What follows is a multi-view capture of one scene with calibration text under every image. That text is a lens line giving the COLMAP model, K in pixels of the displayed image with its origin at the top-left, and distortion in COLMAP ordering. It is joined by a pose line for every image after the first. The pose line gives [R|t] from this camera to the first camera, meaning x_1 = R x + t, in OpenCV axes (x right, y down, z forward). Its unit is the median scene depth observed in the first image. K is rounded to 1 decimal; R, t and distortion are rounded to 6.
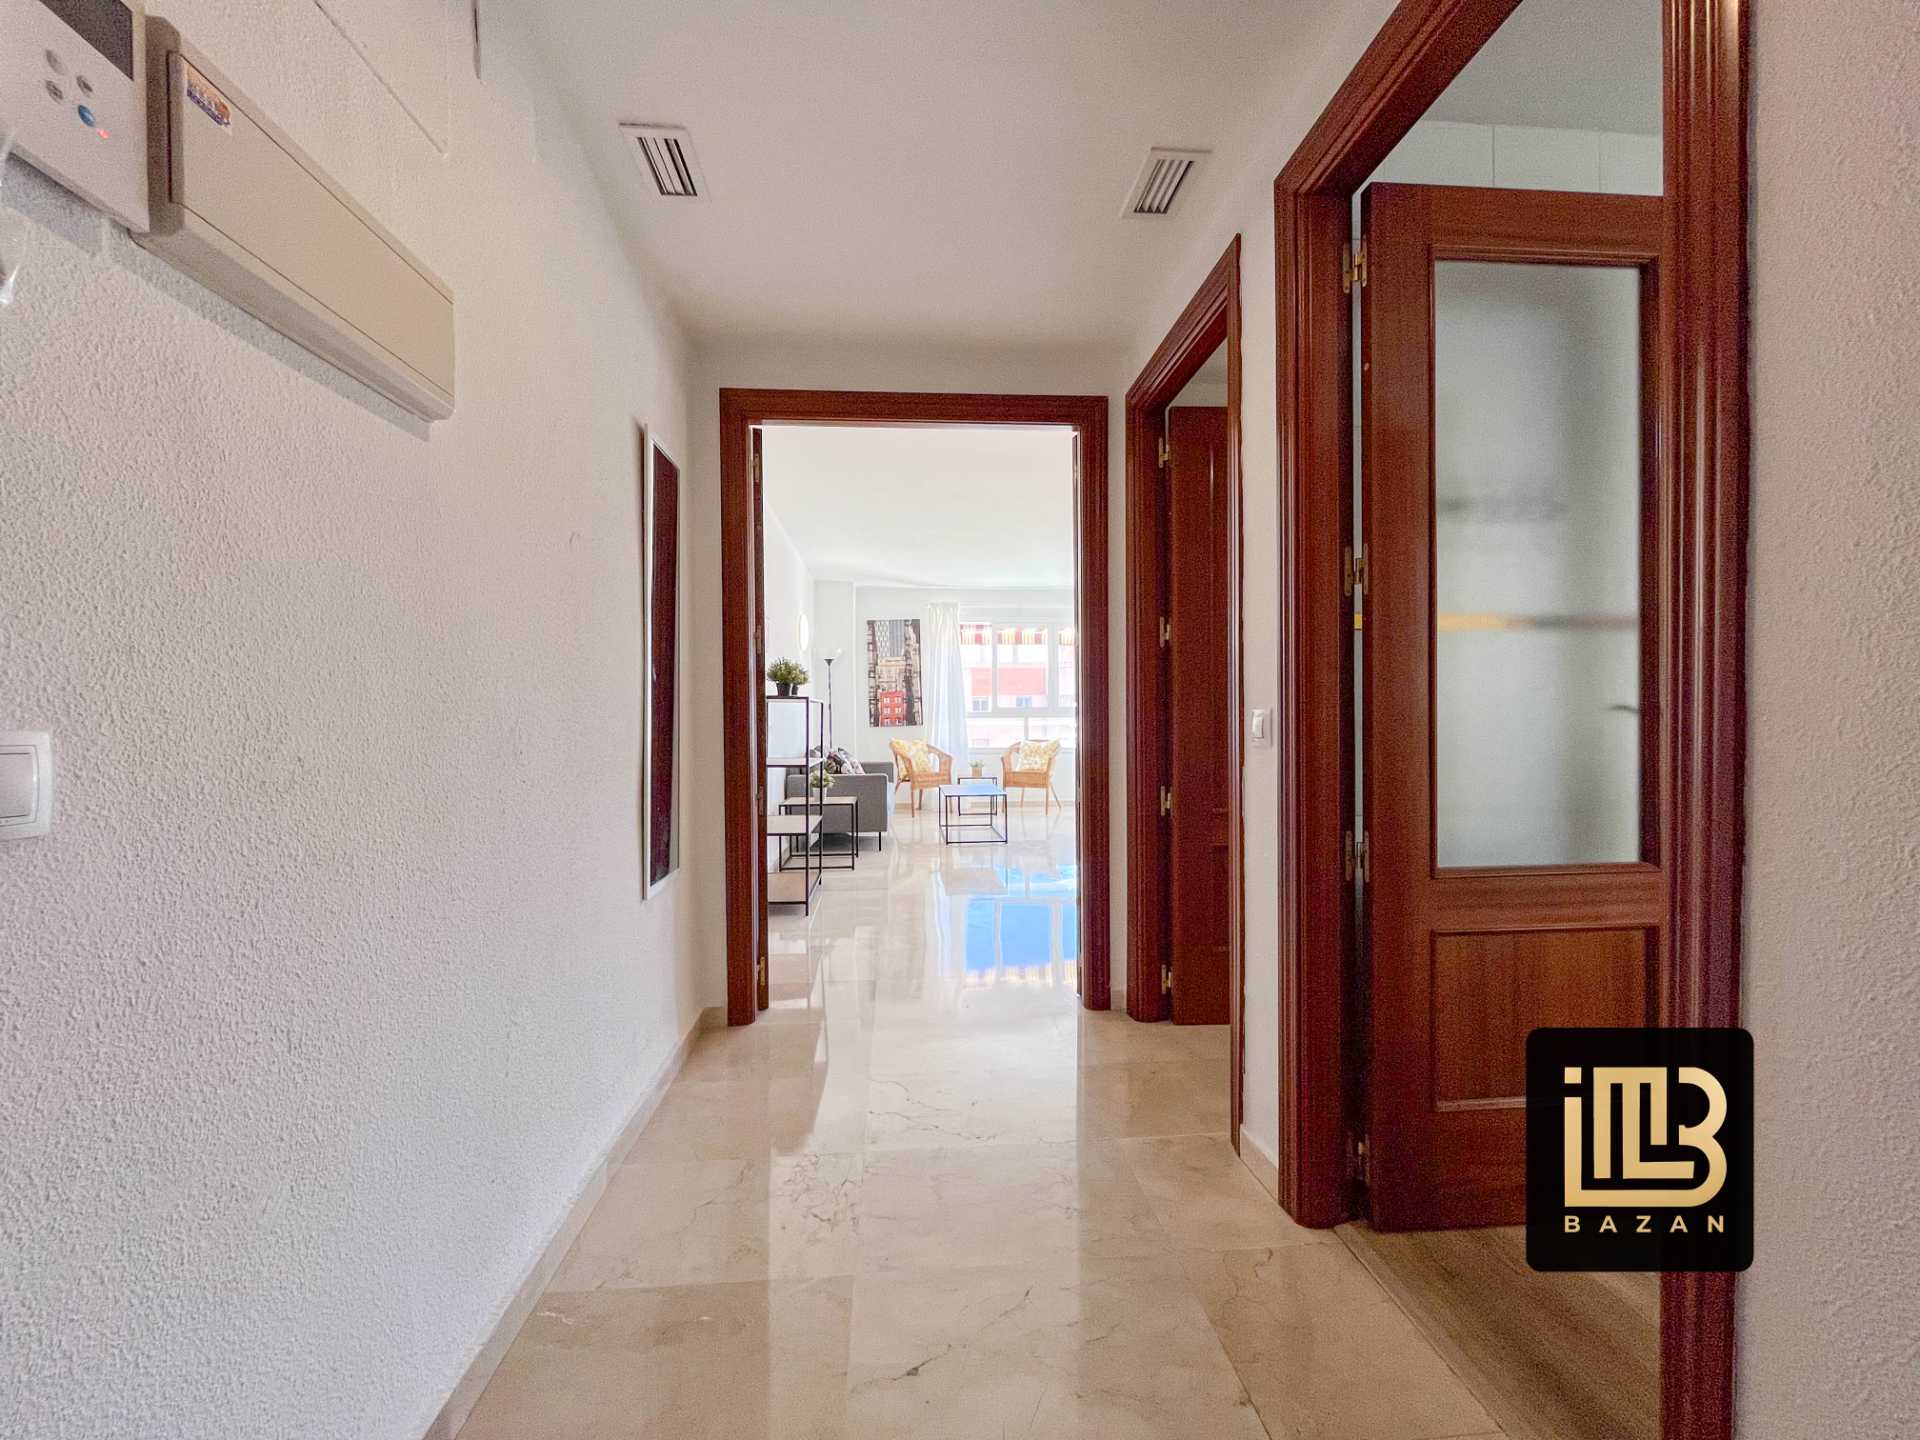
lens RADIAL K [[776.2, 0, 957.8], [0, 776.2, 722.4], [0, 0, 1]] dist [-0.003150, -0.000021]
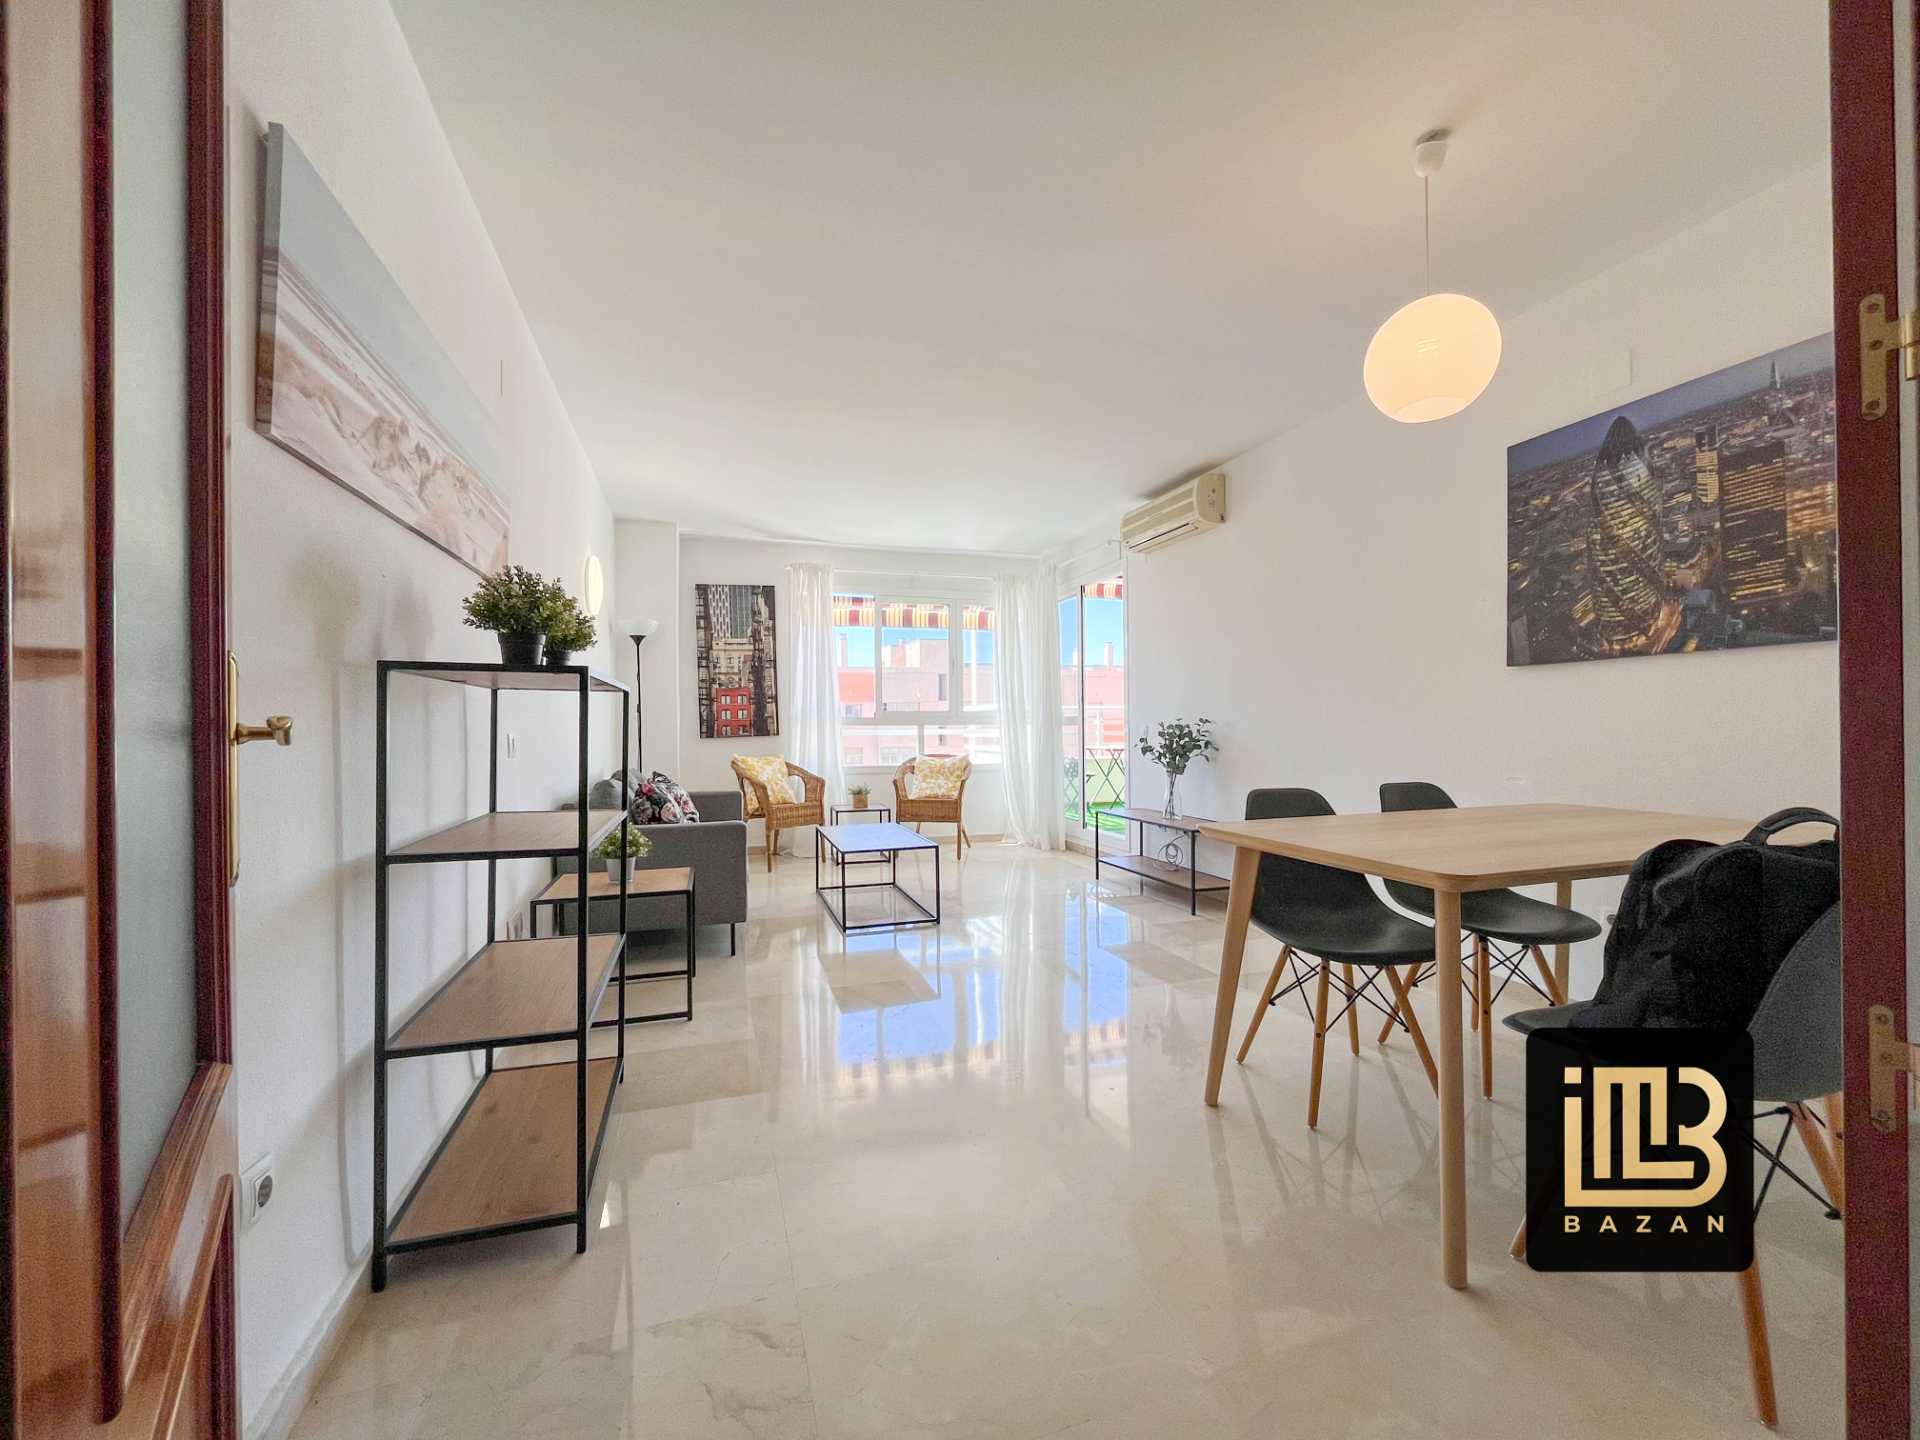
lens RADIAL K [[776.2, 0, 957.8], [0, 776.2, 722.4], [0, 0, 1]] dist [-0.003150, -0.000021]
pose [[0.973517, 0.001916, 0.228606, -0.049724], [0.000586, 0.999941, -0.010877, -0.000638], [-0.228613, 0.010723, 0.973458, 0.284933]]
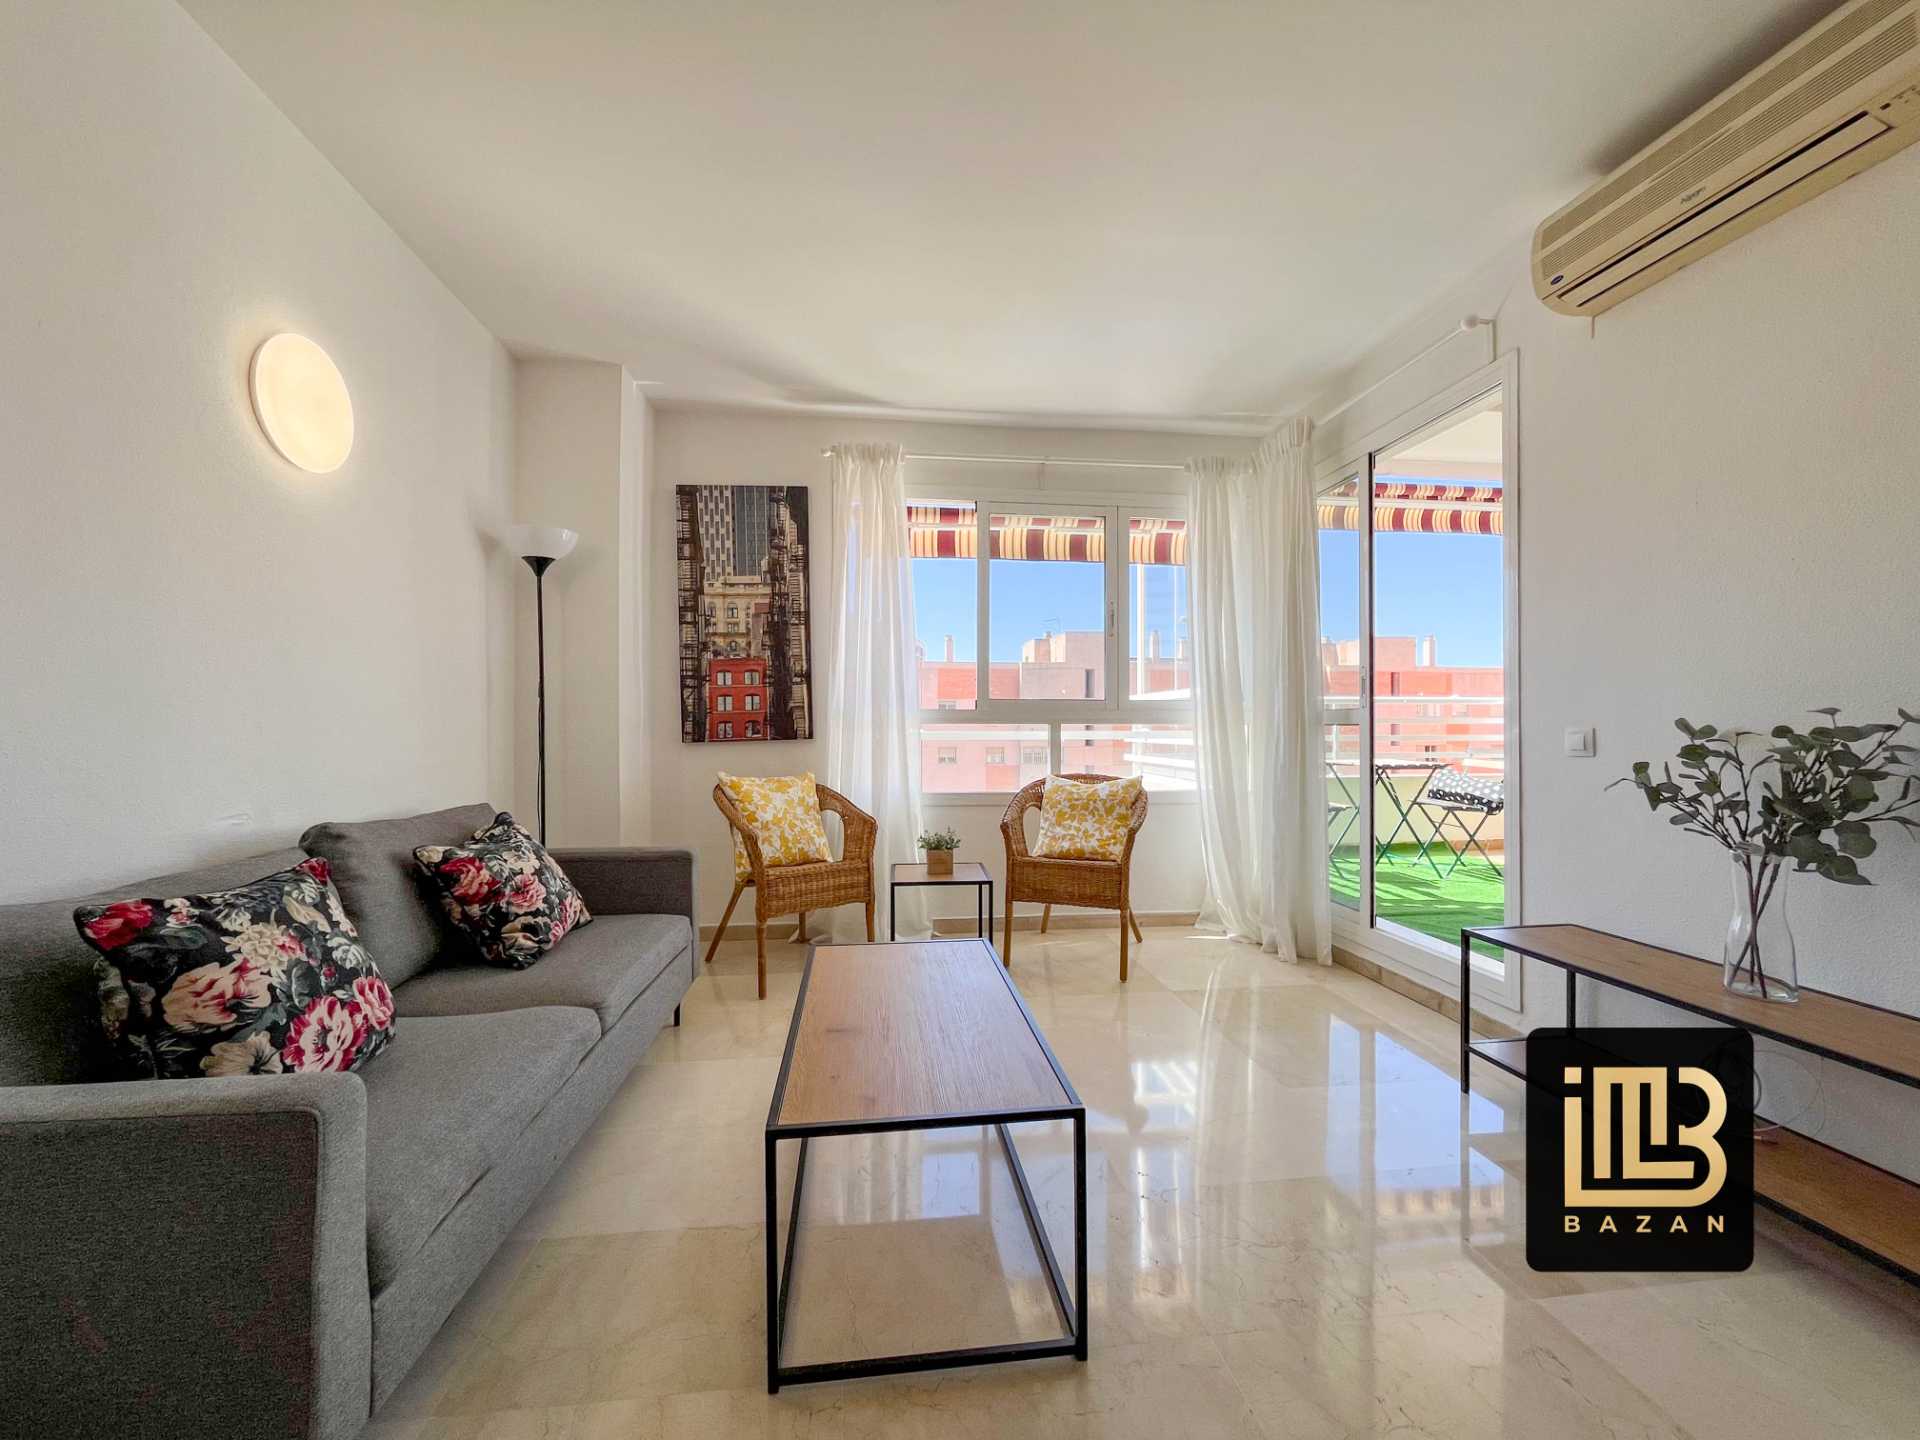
lens RADIAL K [[776.2, 0, 957.8], [0, 776.2, 722.4], [0, 0, 1]] dist [-0.003150, -0.000021]
pose [[0.999012, 0.008298, 0.043658, 0.015932], [-0.007957, 0.999937, -0.007962, -0.002865], [-0.043721, 0.007606, 0.999015, 0.602074]]
